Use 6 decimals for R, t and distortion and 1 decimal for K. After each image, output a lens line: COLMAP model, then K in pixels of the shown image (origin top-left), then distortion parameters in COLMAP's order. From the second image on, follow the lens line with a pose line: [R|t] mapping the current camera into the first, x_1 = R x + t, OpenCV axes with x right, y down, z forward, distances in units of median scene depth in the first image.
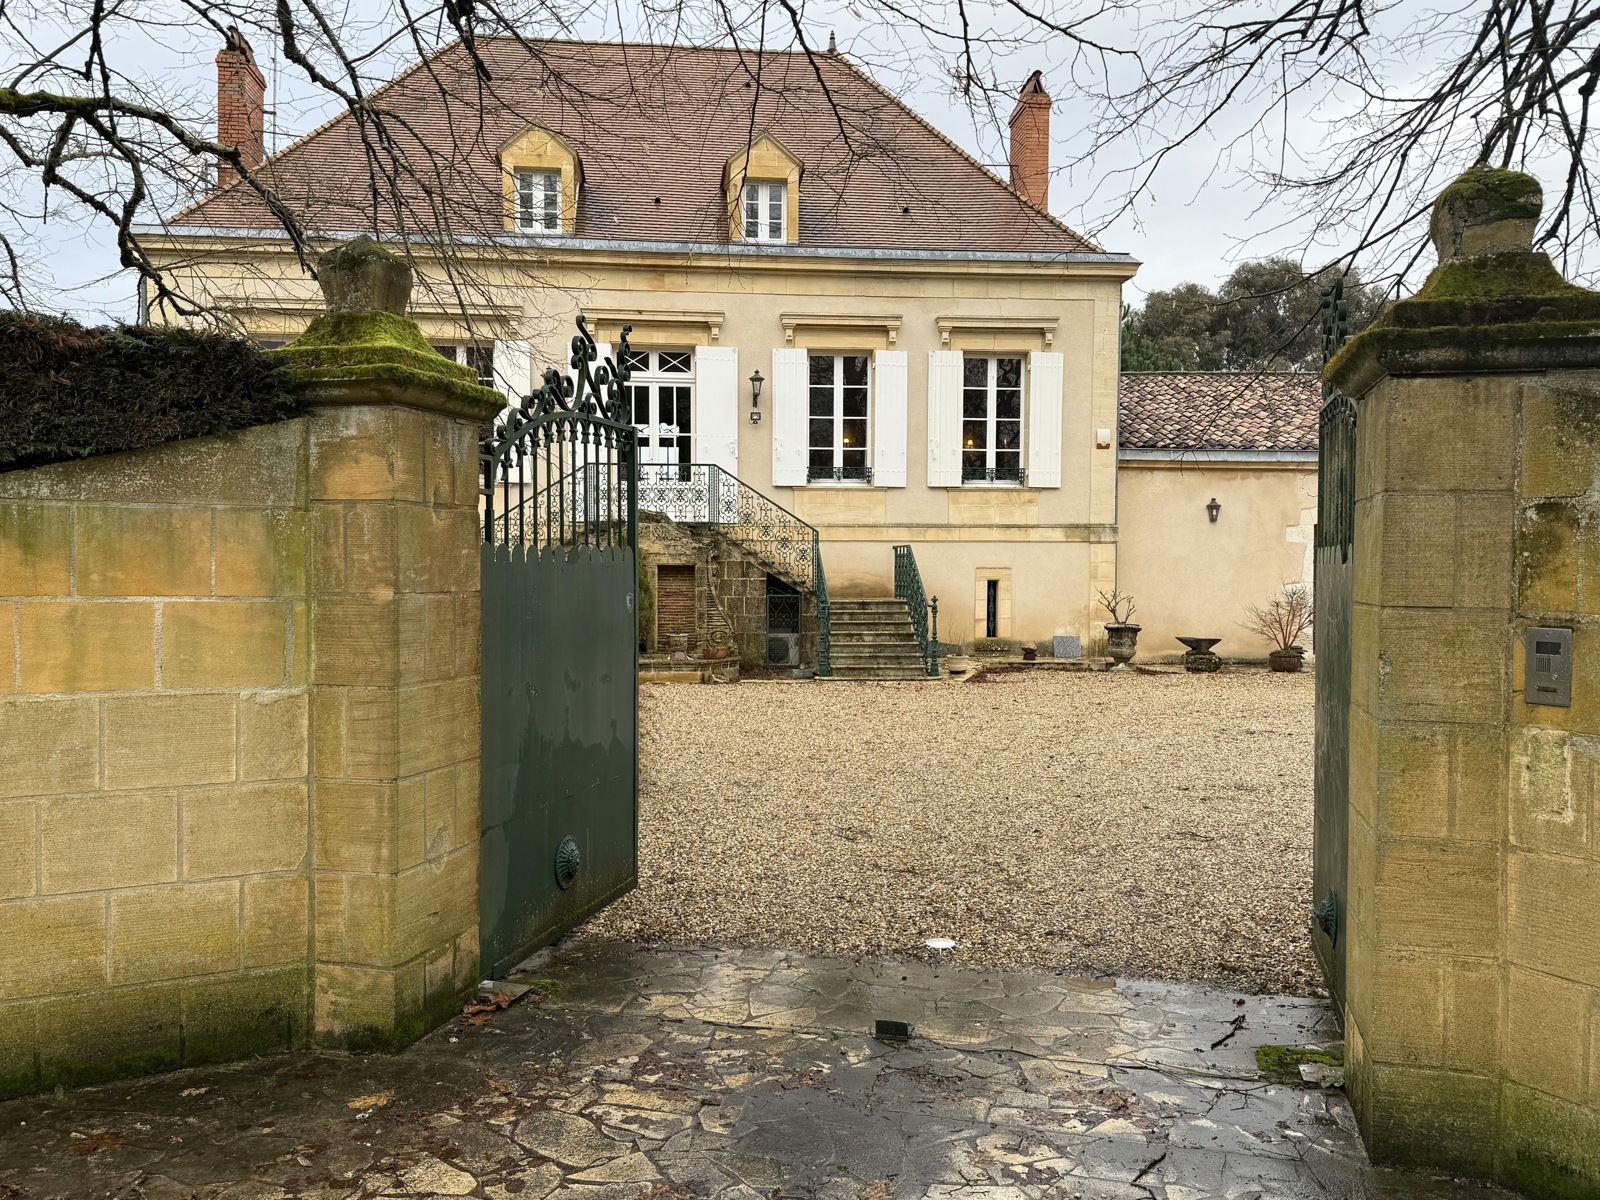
lens RADIAL K [[1294.6, 0, 808.0], [0, 1294.6, 601.4], [0, 0, 1]] dist [0.068851, -0.005510]
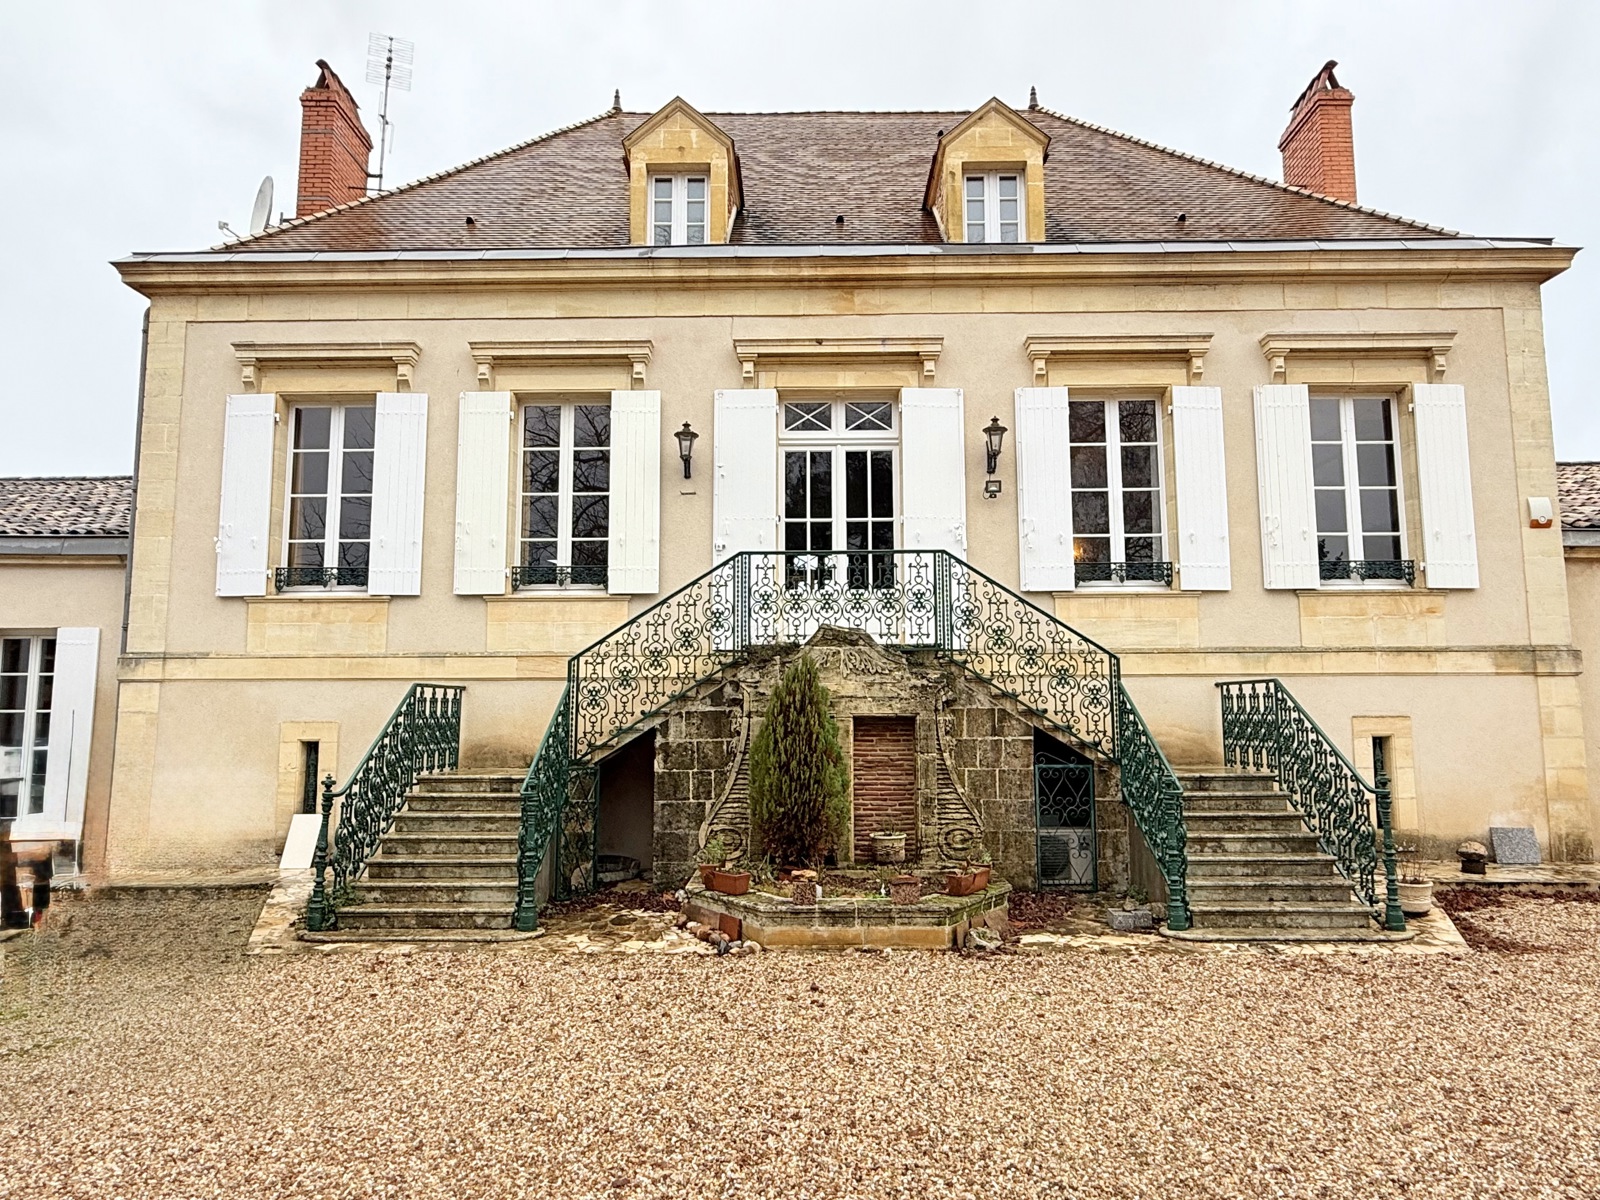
lens RADIAL K [[980.2, 0, 826.5], [0, 980.2, 604.0], [0, 0, 1]] dist [0.018367, 0.002186]
pose [[0.995575, -0.017661, -0.092300, -0.079489], [0.004953, 0.990677, -0.136141, -0.016482], [0.093844, 0.135082, 0.986380, 0.505958]]
